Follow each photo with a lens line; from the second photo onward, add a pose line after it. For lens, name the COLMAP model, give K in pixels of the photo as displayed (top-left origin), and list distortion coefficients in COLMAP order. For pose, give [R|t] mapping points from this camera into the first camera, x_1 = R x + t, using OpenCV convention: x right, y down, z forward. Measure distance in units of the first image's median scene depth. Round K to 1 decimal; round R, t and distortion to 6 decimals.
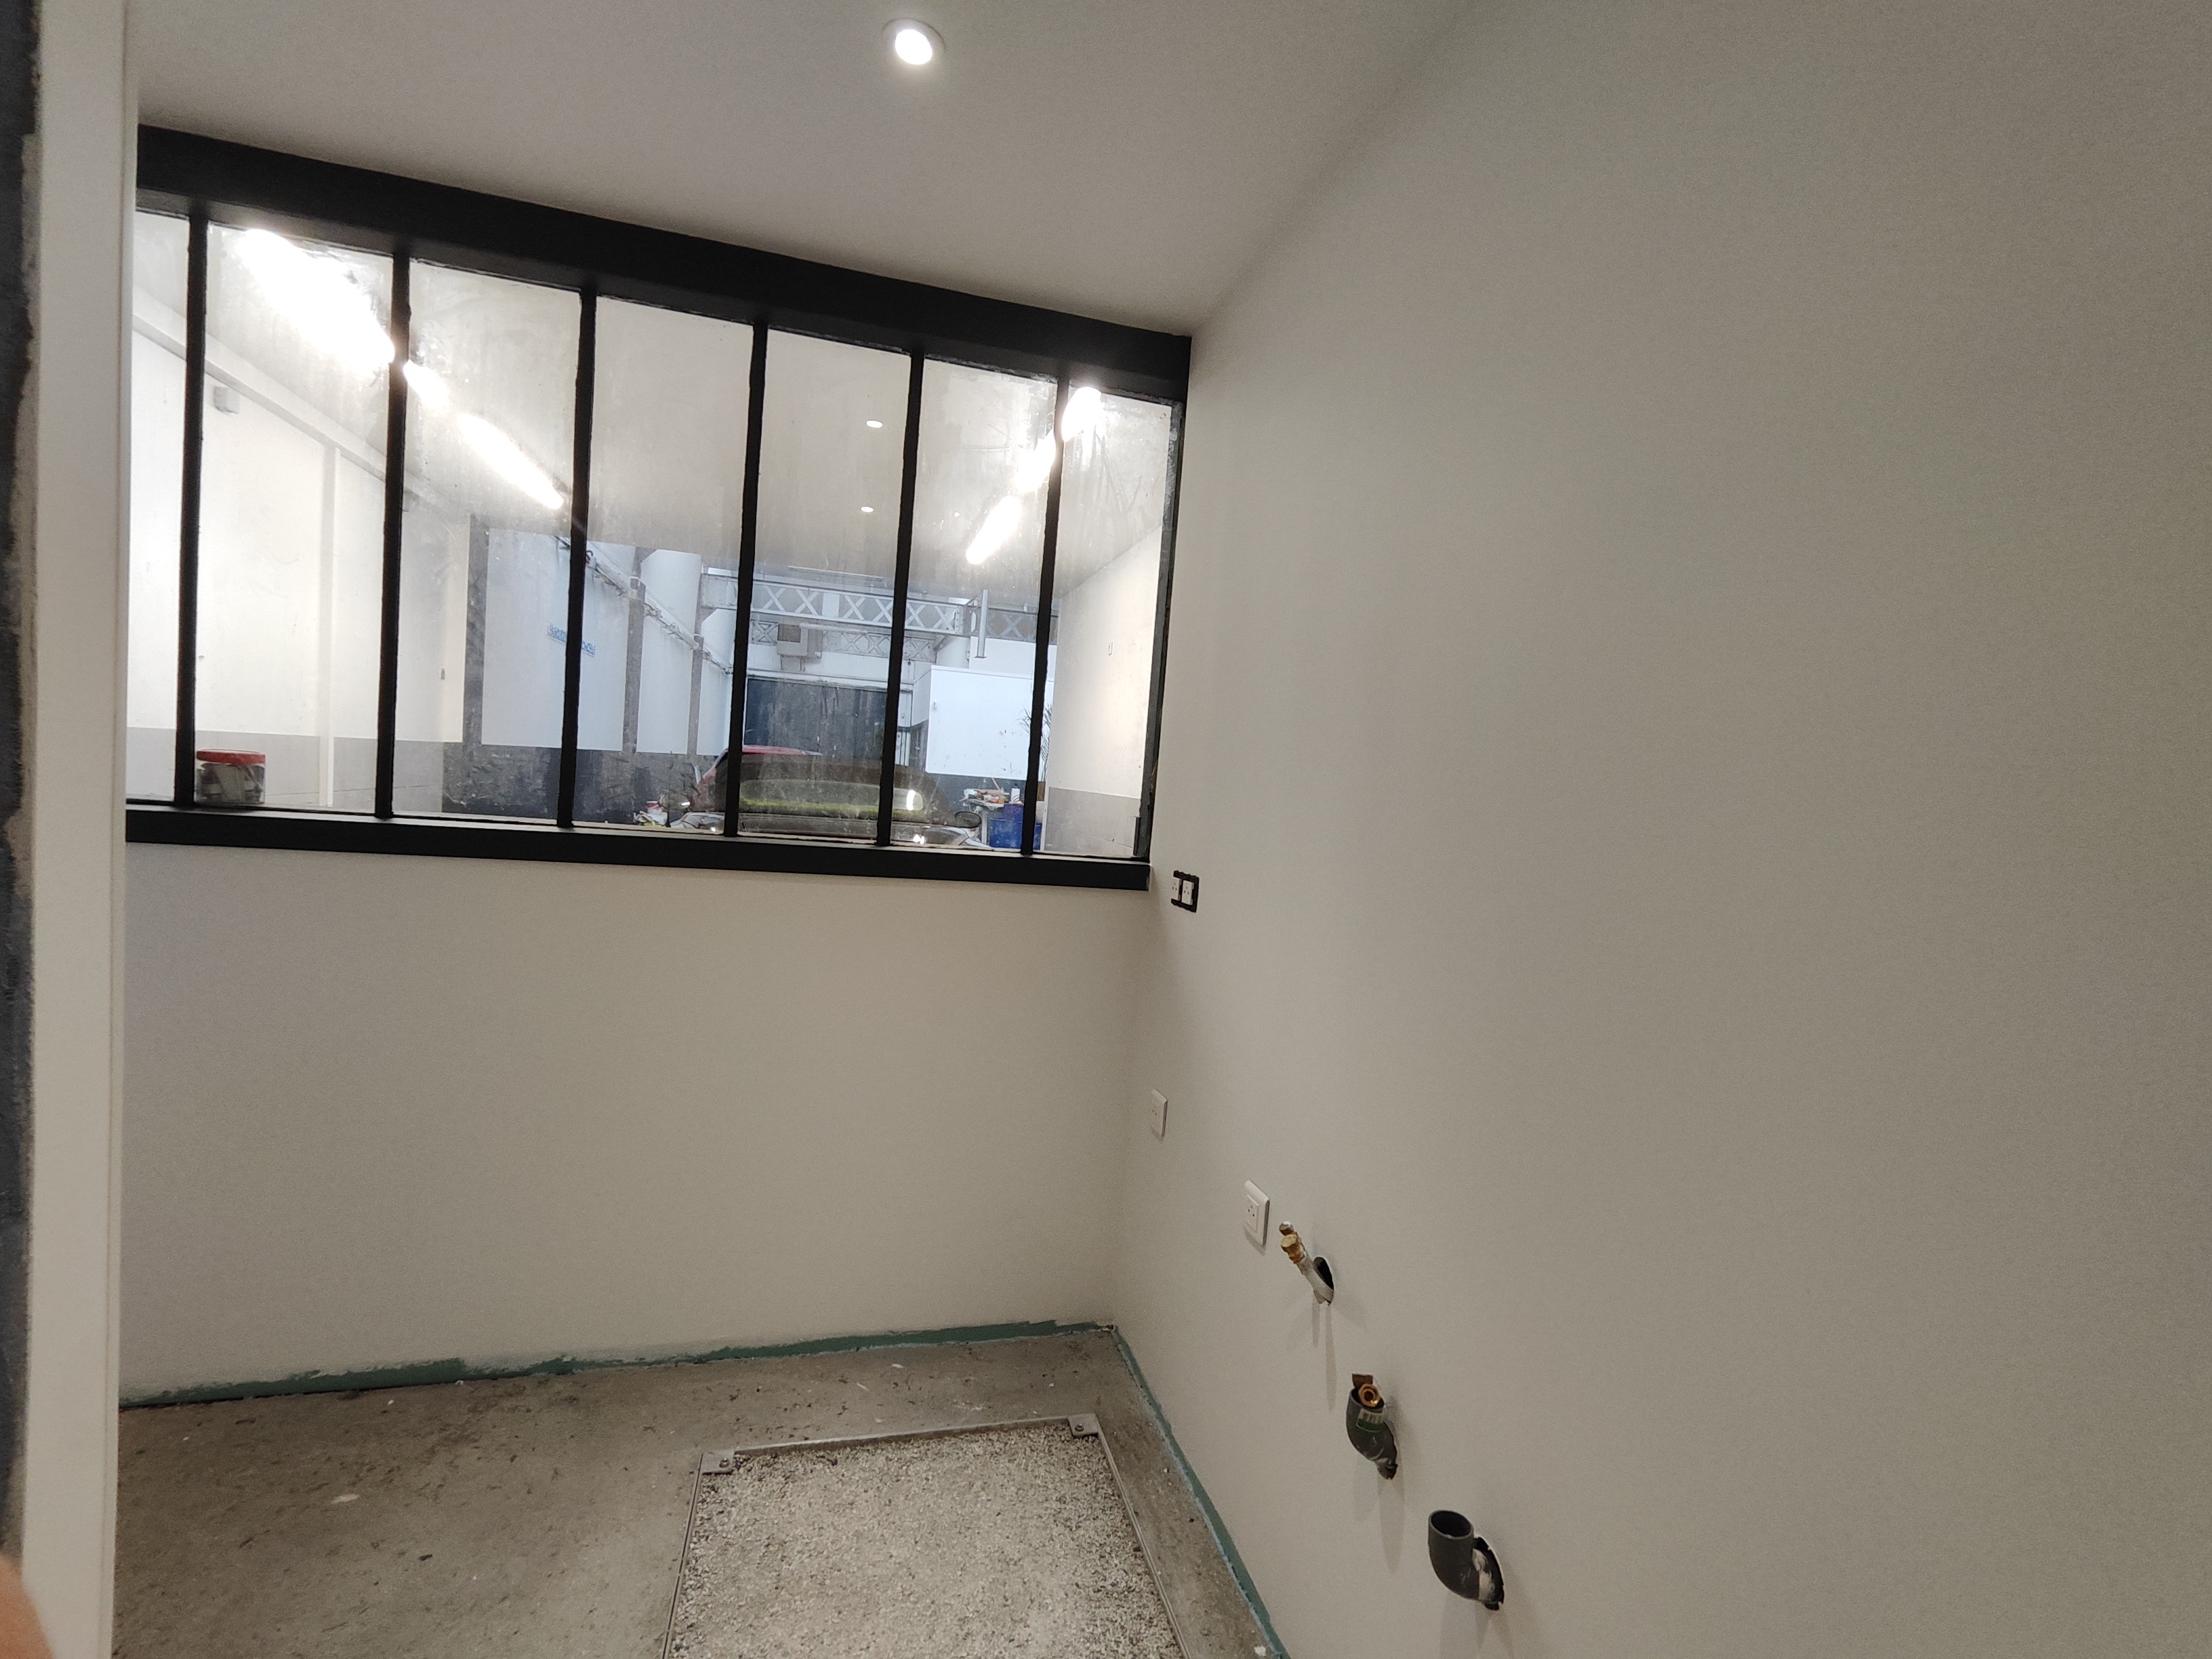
lens RADIAL K [[986.8, 0, 1103.7], [0, 986.8, 831.1], [0, 0, 1]] dist [-0.006761, 0.000169]
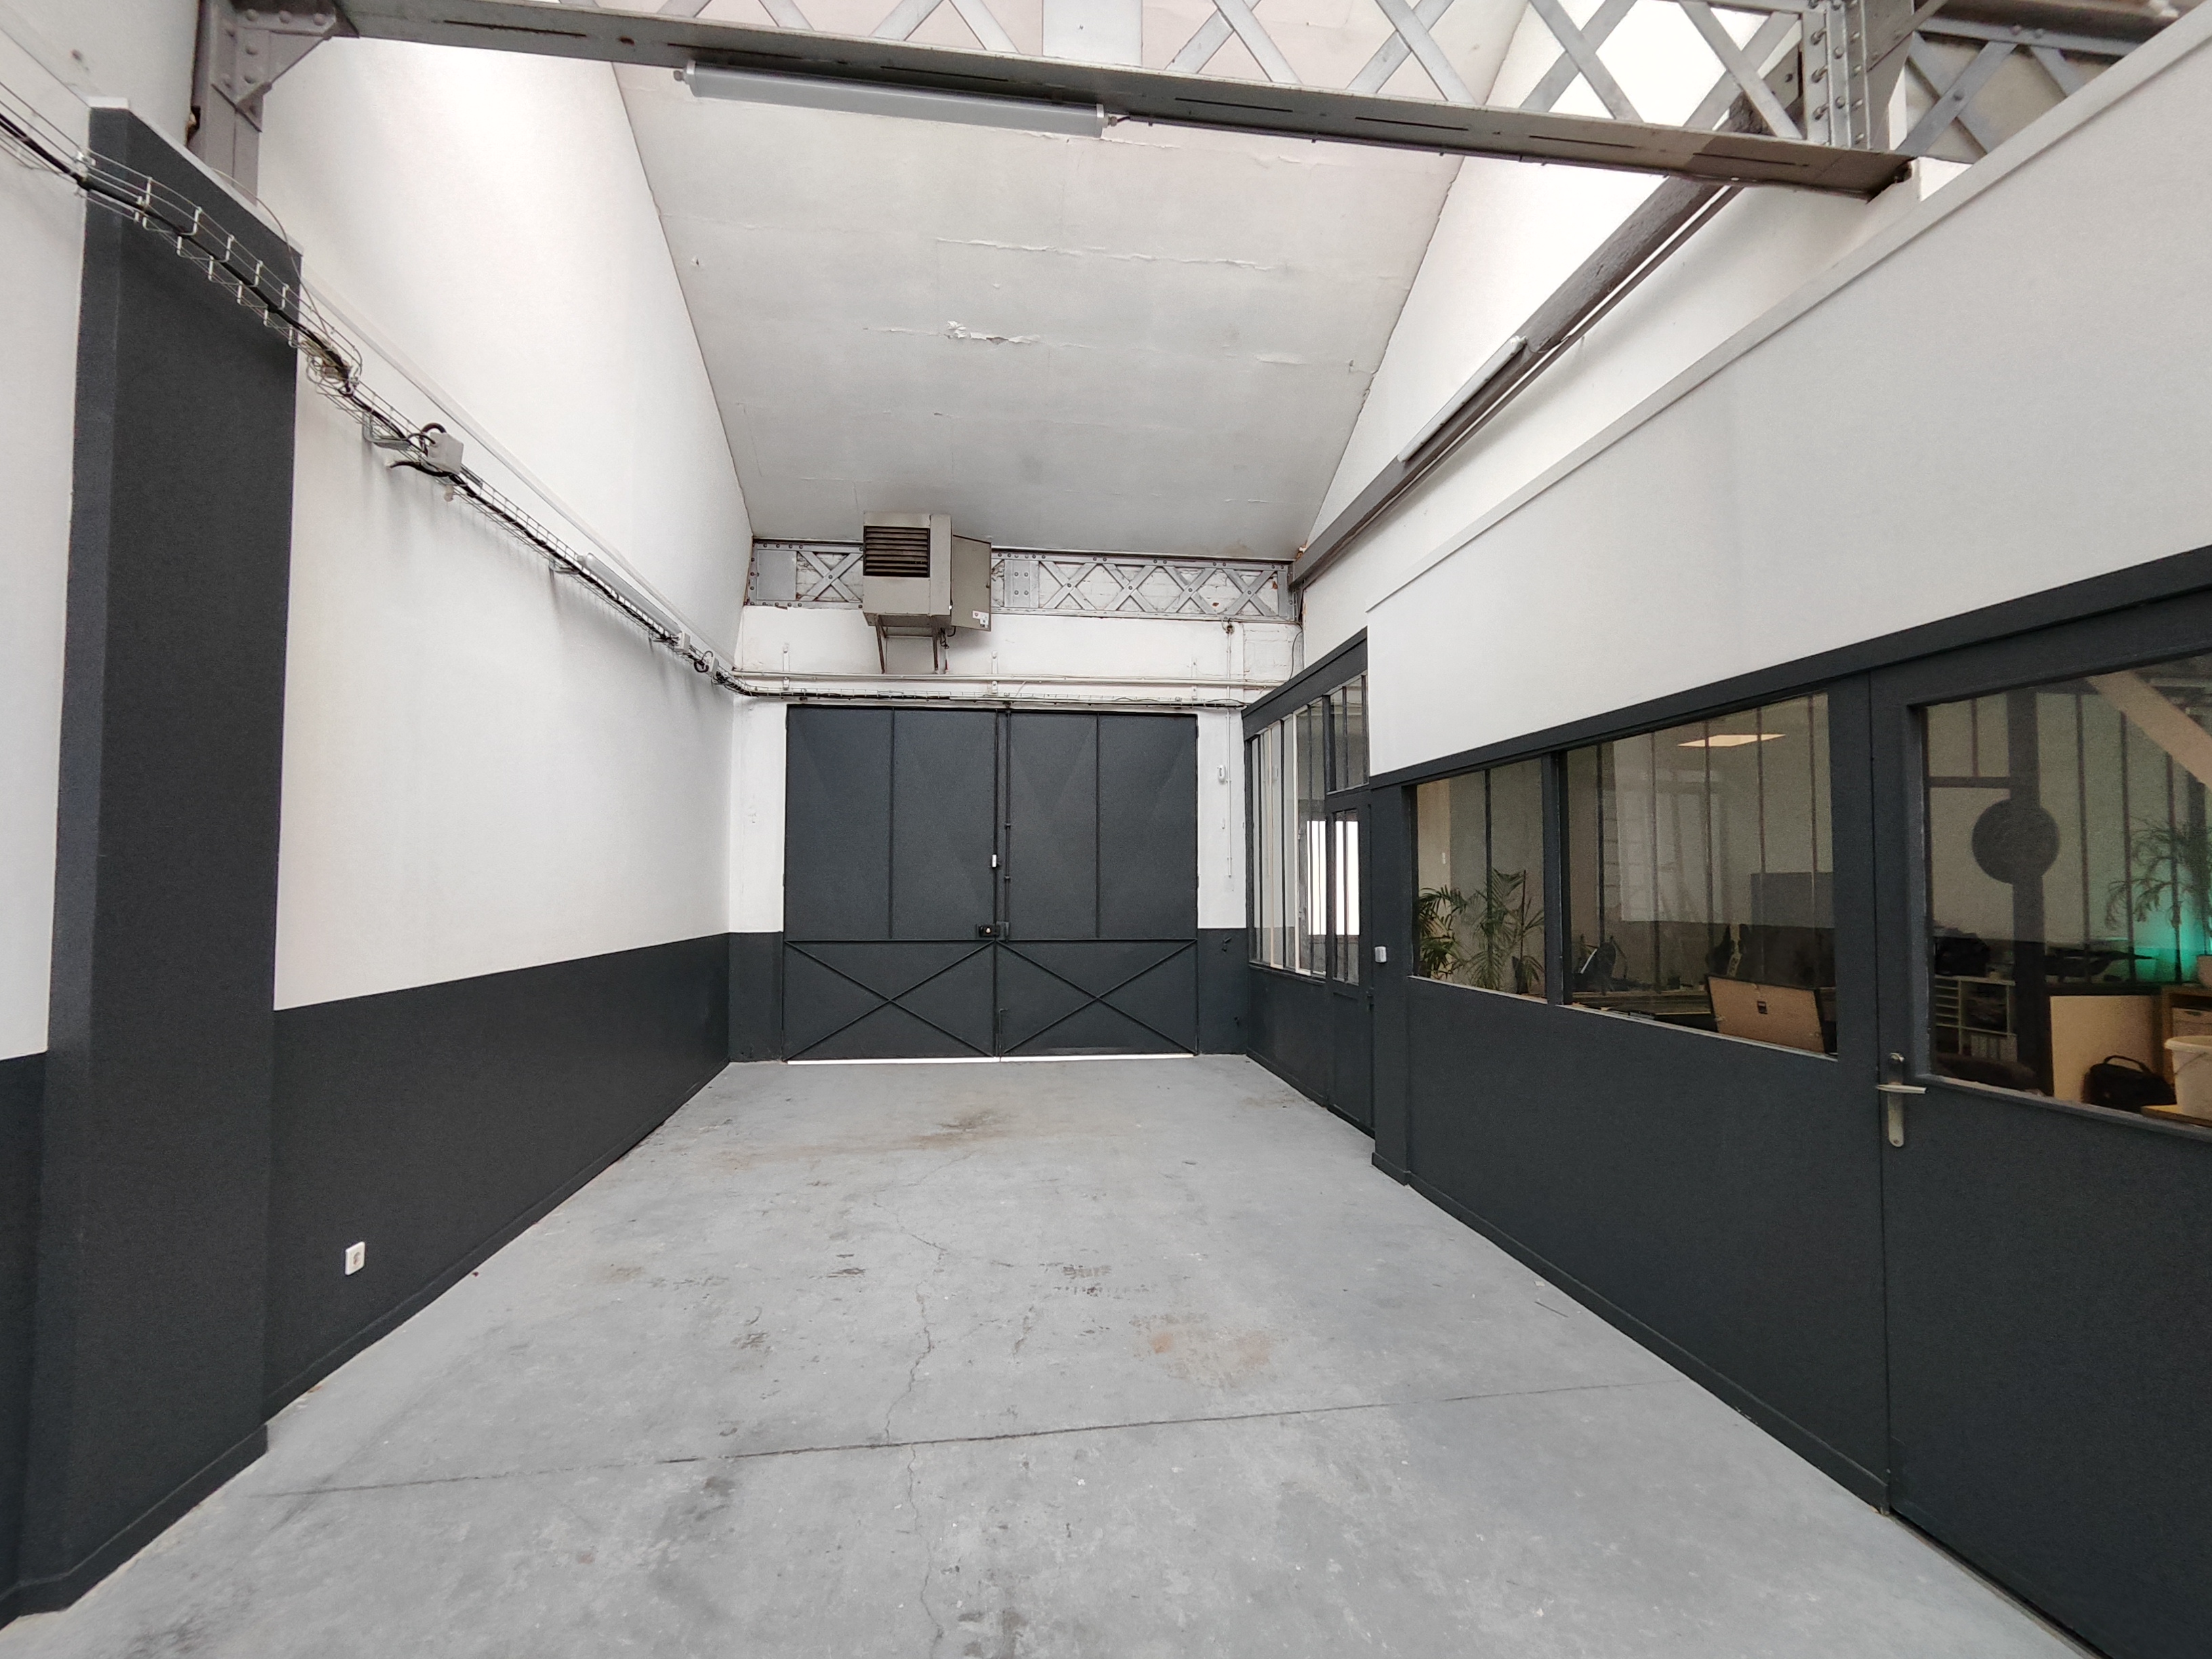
lens RADIAL K [[986.8, 0, 1108.1], [0, 986.8, 840.5], [0, 0, 1]] dist [-0.006761, 0.000169]
pose [[0.989235, -0.079956, -0.122560, -0.207382], [0.066488, 0.991672, -0.110302, -0.059165], [0.130358, 0.100966, 0.986313, 0.665163]]
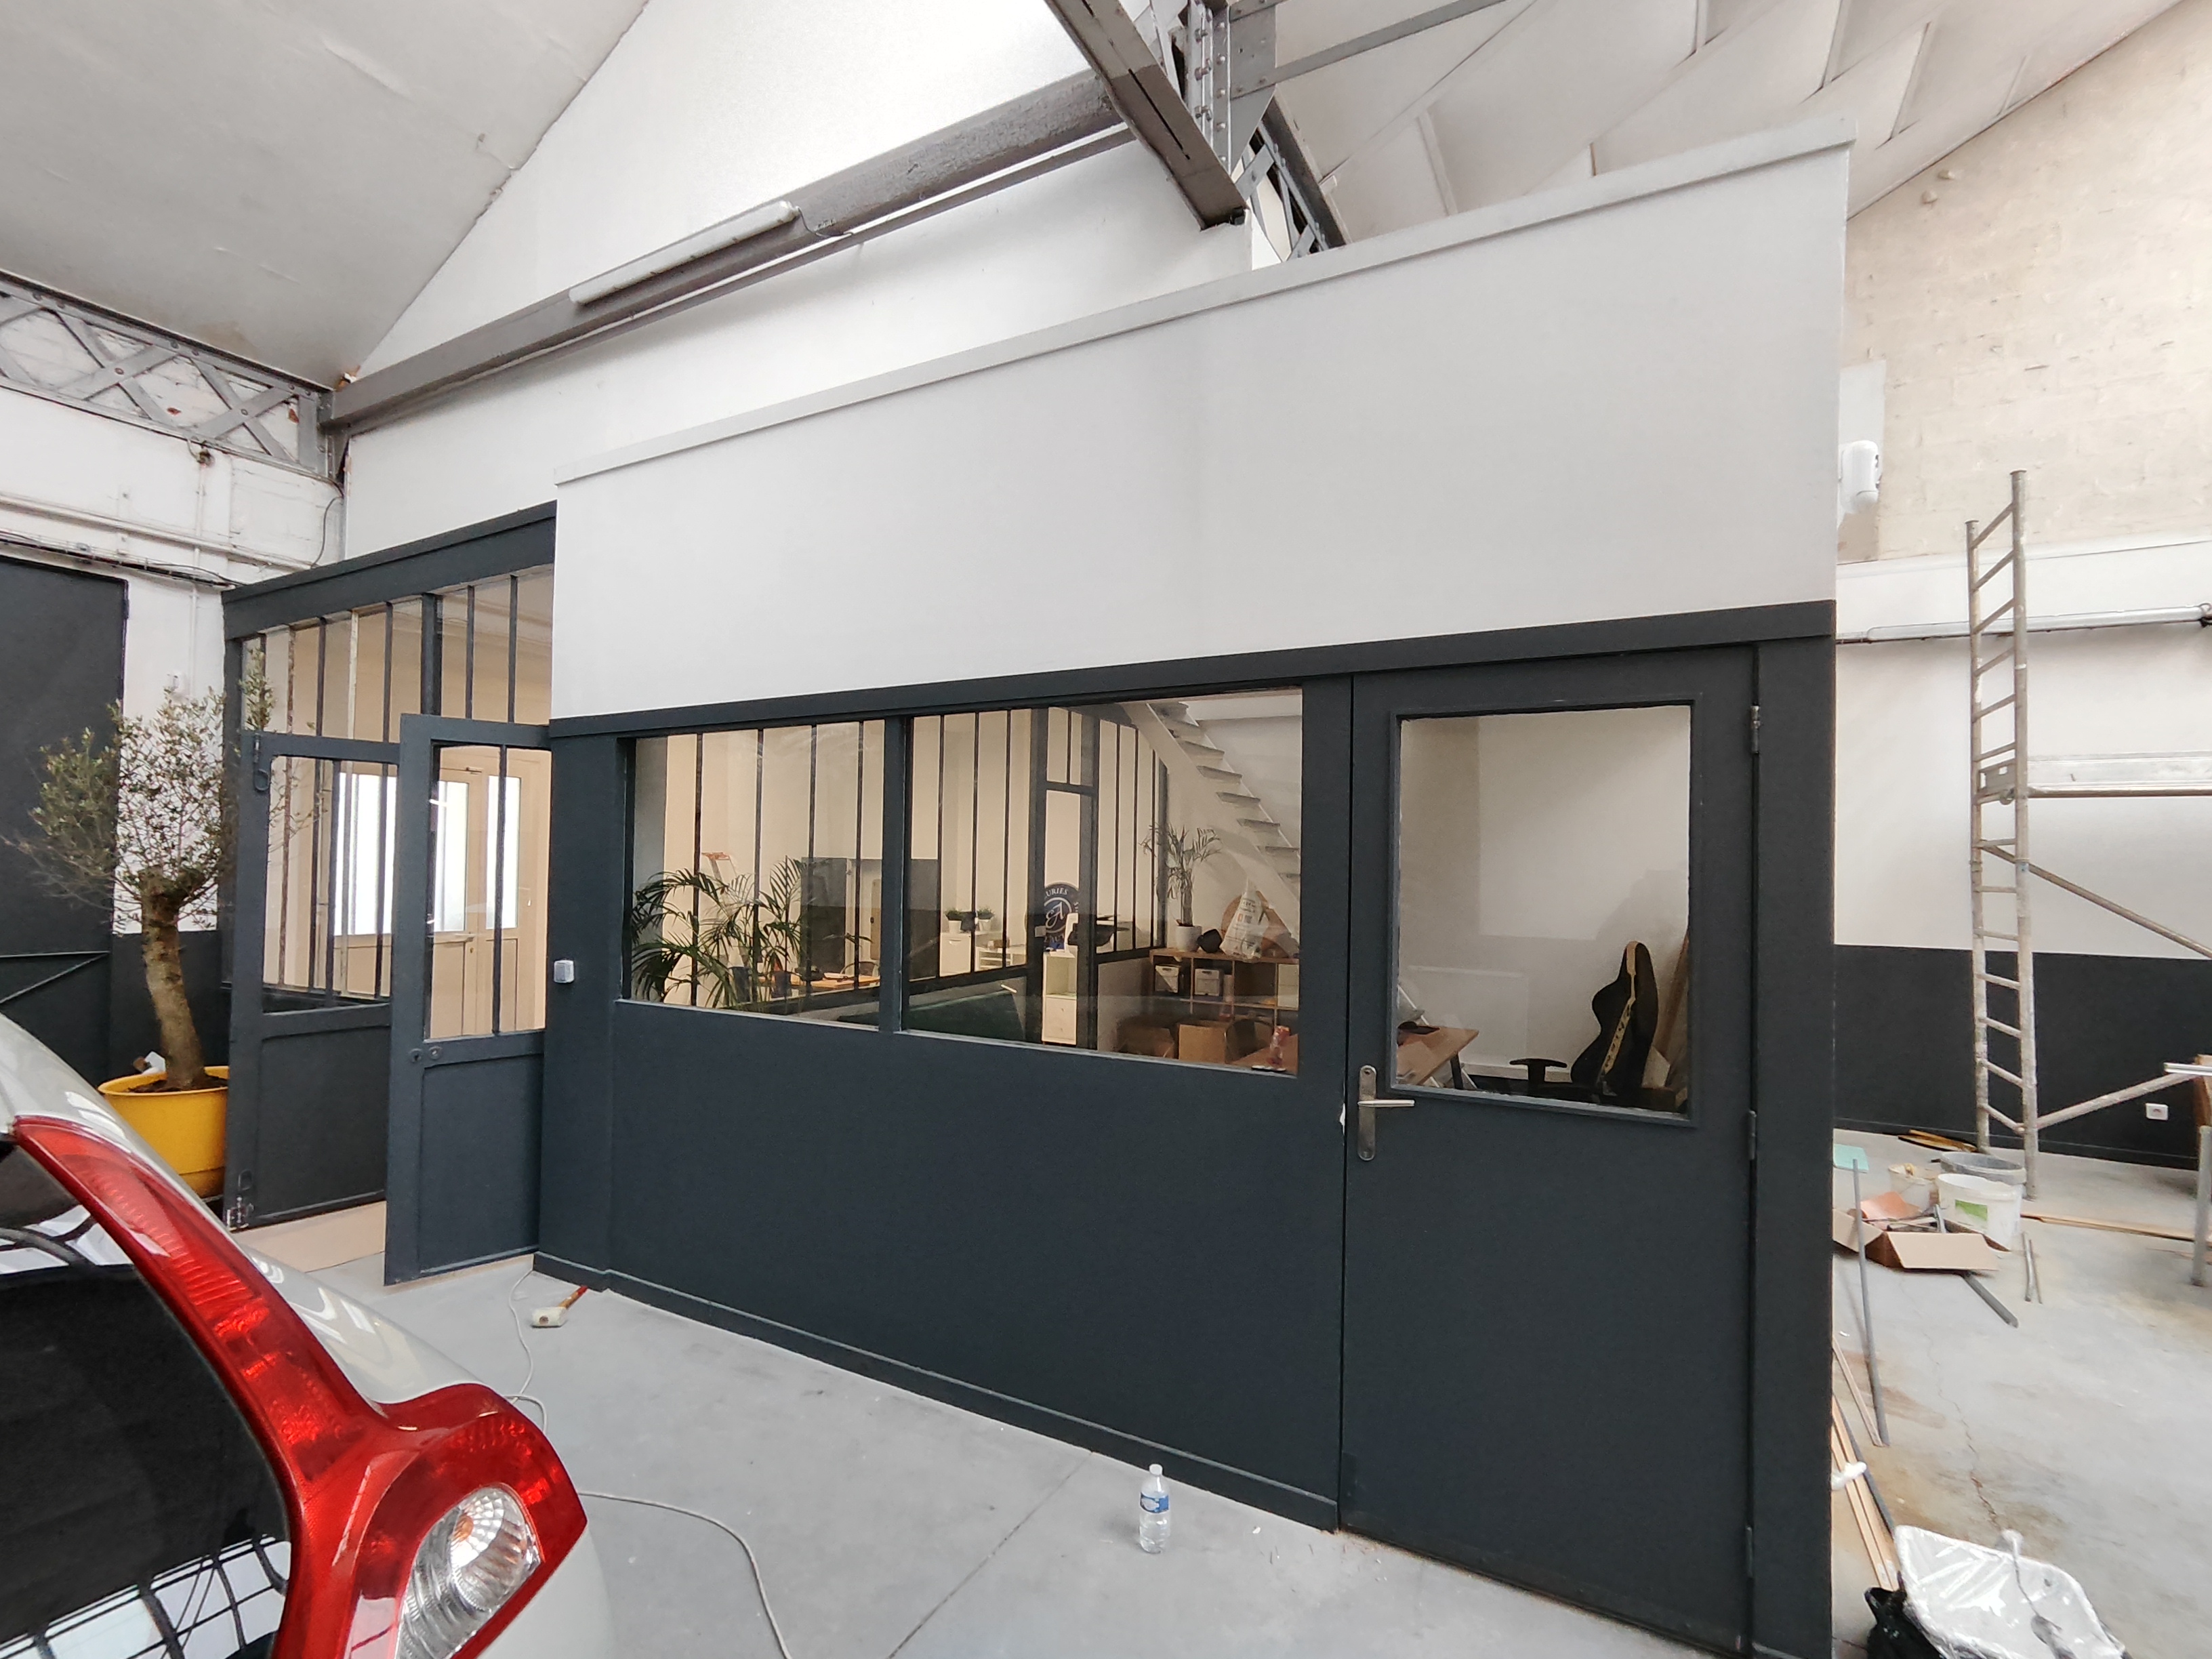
lens RADIAL K [[986.8, 0, 1111.3], [0, 986.8, 842.7], [0, 0, 1]] dist [-0.006761, 0.000169]
pose [[0.682014, -0.047120, 0.729820, -0.228221], [0.078132, 0.996906, -0.008650, -0.065987], [-0.727154, 0.062922, 0.683585, 0.718370]]
